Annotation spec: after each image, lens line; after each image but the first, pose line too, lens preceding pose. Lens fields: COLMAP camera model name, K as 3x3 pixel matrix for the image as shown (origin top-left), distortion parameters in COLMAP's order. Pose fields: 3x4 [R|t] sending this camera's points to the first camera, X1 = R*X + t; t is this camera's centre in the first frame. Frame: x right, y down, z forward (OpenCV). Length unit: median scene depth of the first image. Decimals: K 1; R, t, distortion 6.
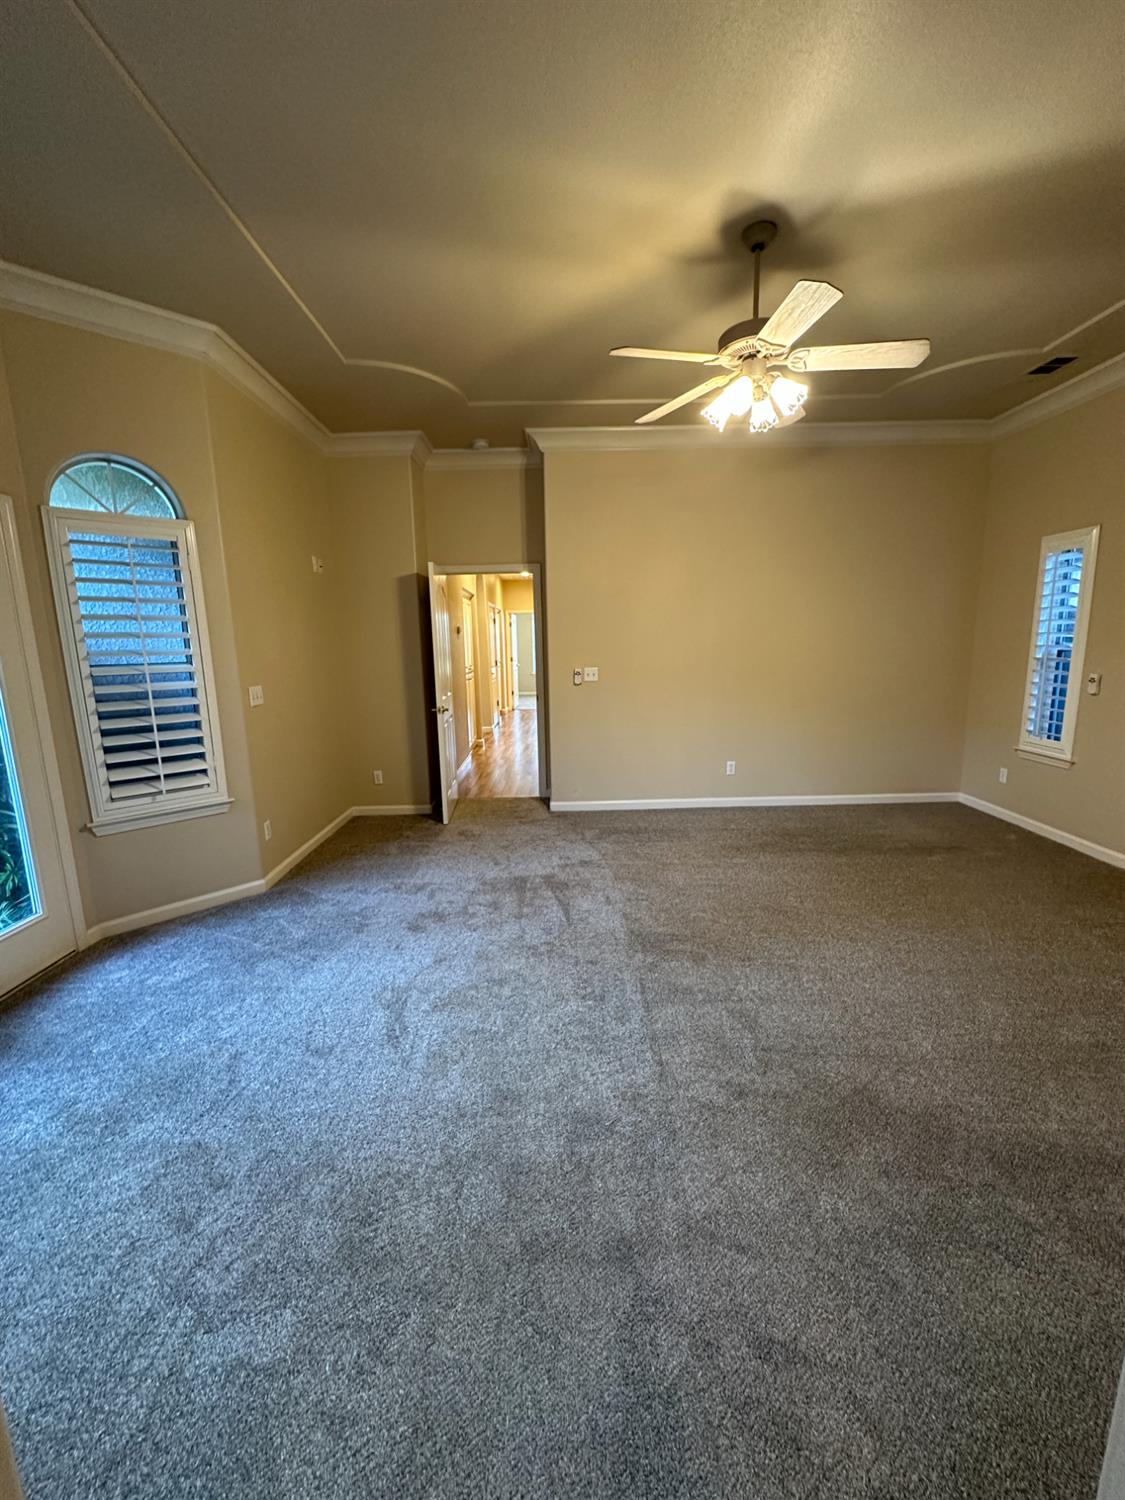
lens RADIAL K [[598.0, 0, 562.5], [0, 598.0, 750.0], [0, 0, 1]] dist [-0.002374, 0.000212]
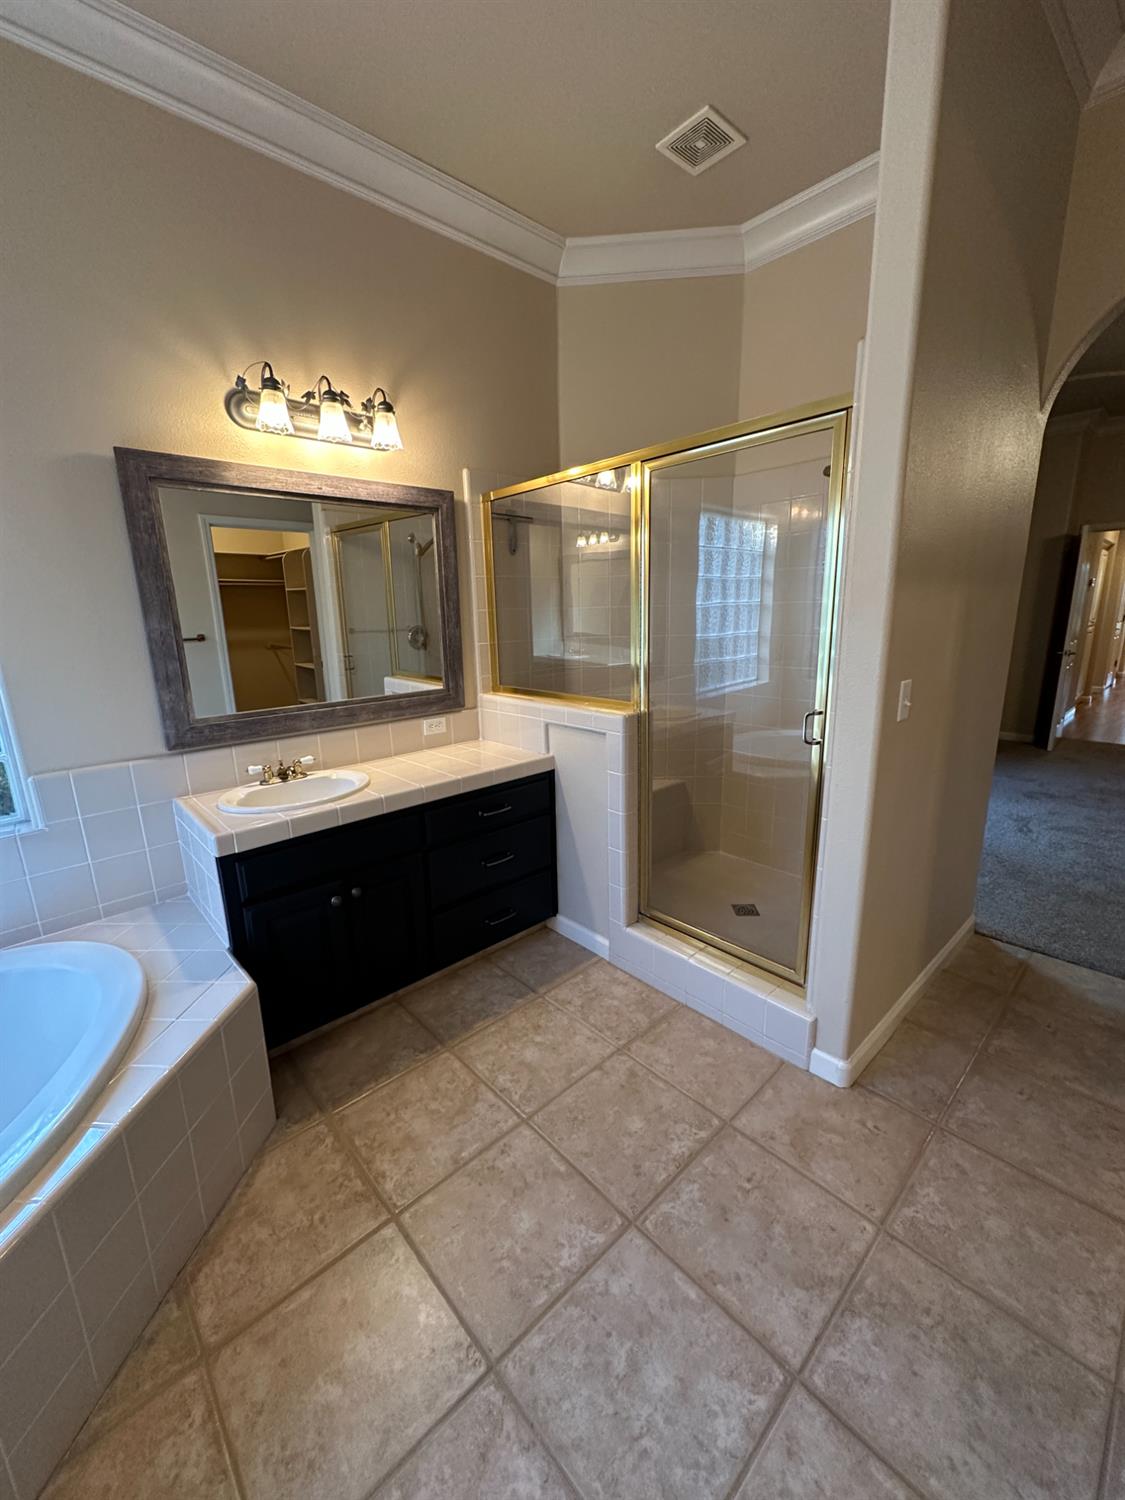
lens RADIAL K [[598.0, 0, 562.5], [0, 598.0, 750.0], [0, 0, 1]] dist [-0.002374, 0.000212]
pose [[0.670049, 0.176972, -0.720913, 0.009969], [-0.123880, 0.984205, 0.126466, 0.089368], [0.731908, 0.004569, 0.681389, -0.494443]]
